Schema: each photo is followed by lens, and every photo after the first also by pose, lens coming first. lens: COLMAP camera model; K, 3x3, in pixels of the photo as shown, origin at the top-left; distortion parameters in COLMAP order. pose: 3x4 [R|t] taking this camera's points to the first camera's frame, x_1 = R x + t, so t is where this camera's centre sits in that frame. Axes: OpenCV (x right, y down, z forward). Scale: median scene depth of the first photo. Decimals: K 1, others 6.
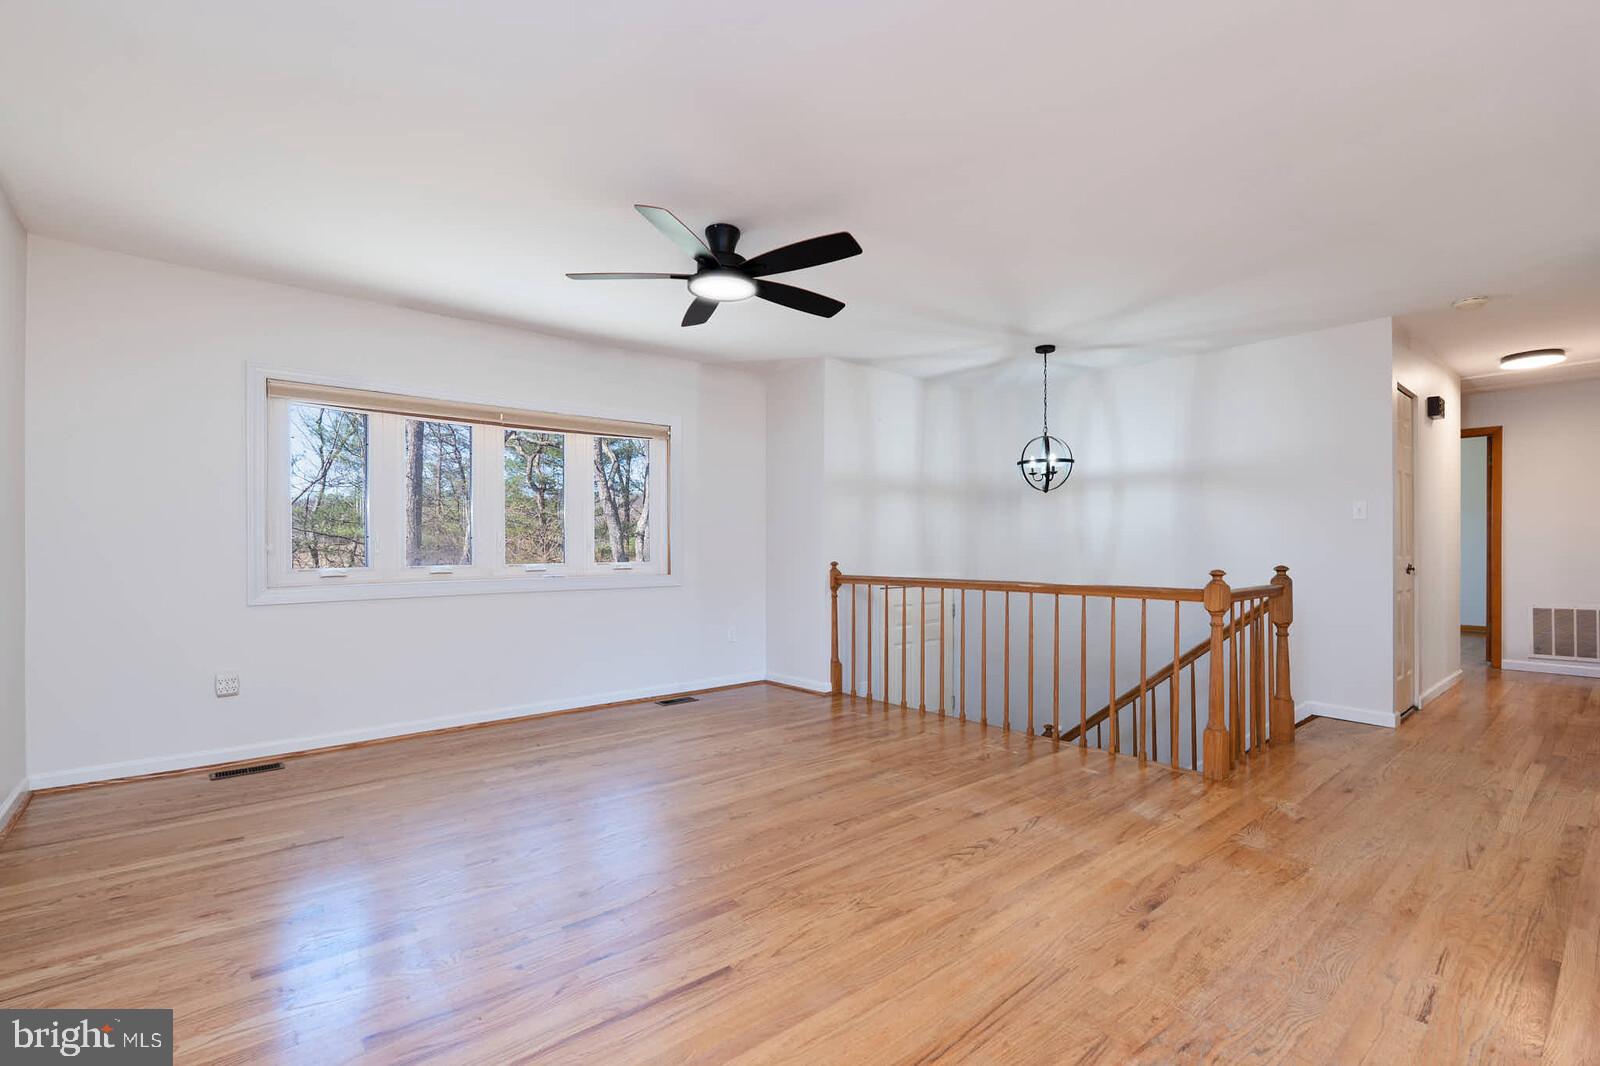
lens RADIAL K [[724.3, 0, 801.5], [0, 724.3, 545.2], [0, 0, 1]] dist [-0.000492, -0.000014]
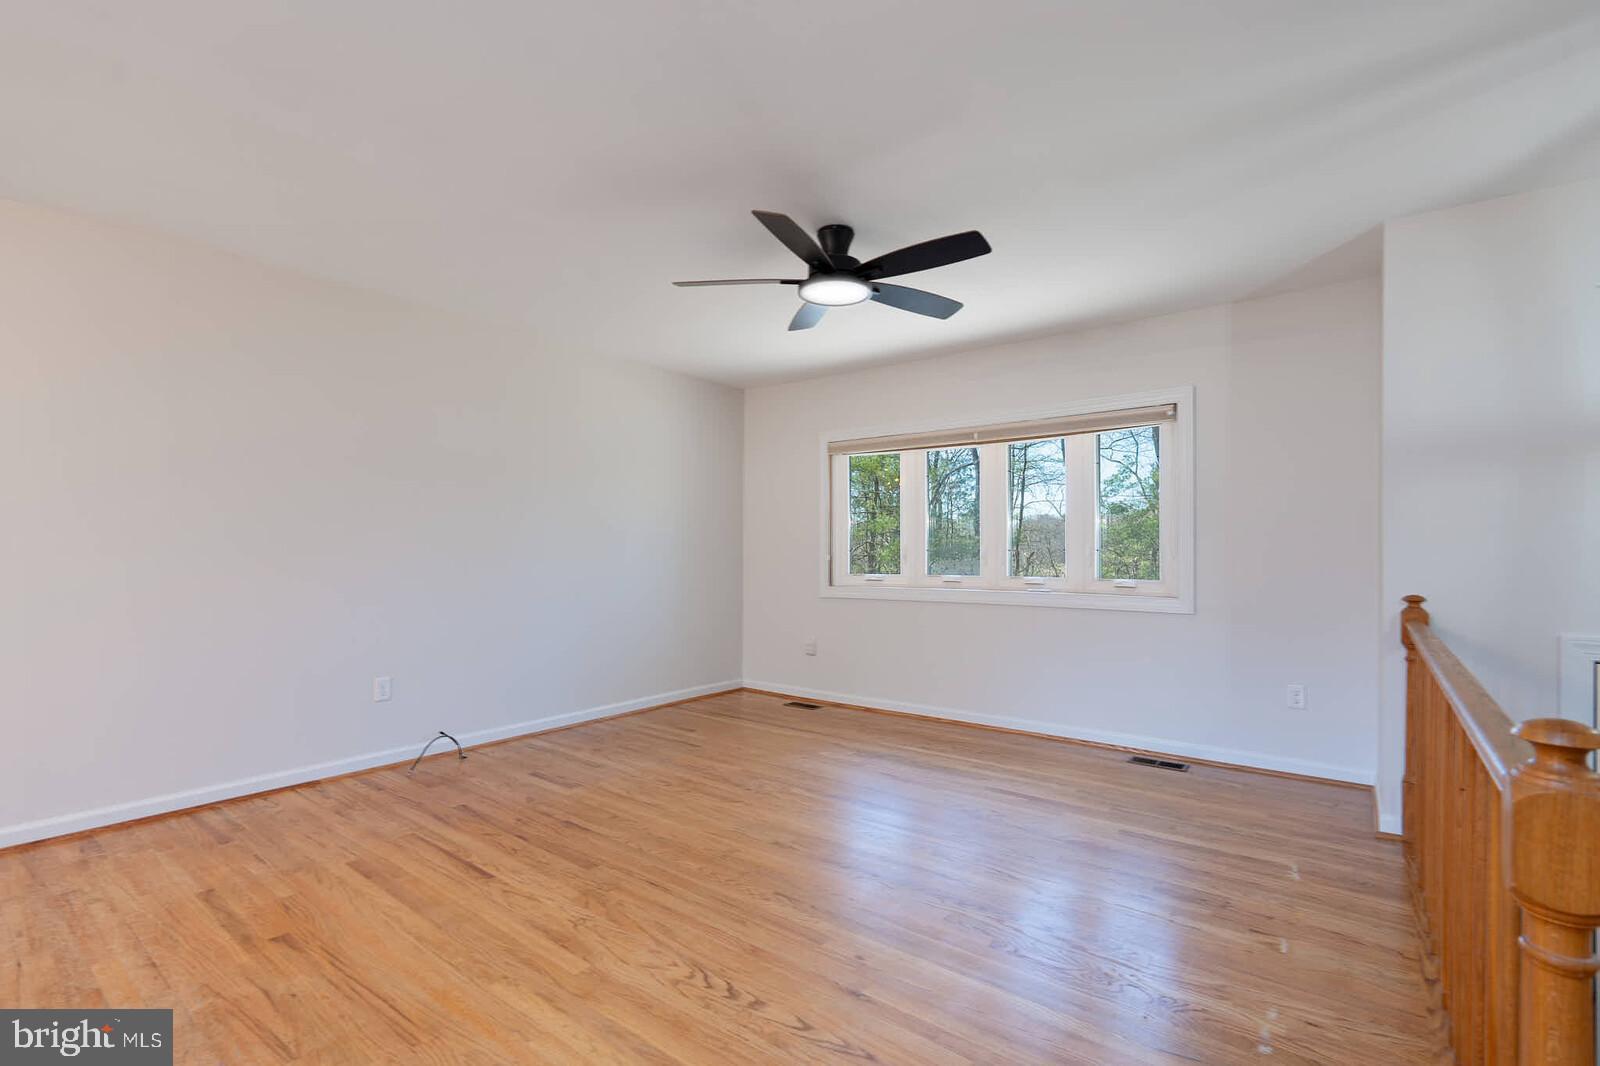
lens RADIAL K [[724.3, 0, 801.5], [0, 724.3, 545.2], [0, 0, 1]] dist [-0.000492, -0.000014]
pose [[0.203000, -0.003481, -0.979173, 0.796863], [0.001779, 0.999993, -0.003187, -0.021838], [0.979177, -0.001095, 0.203005, 0.759488]]
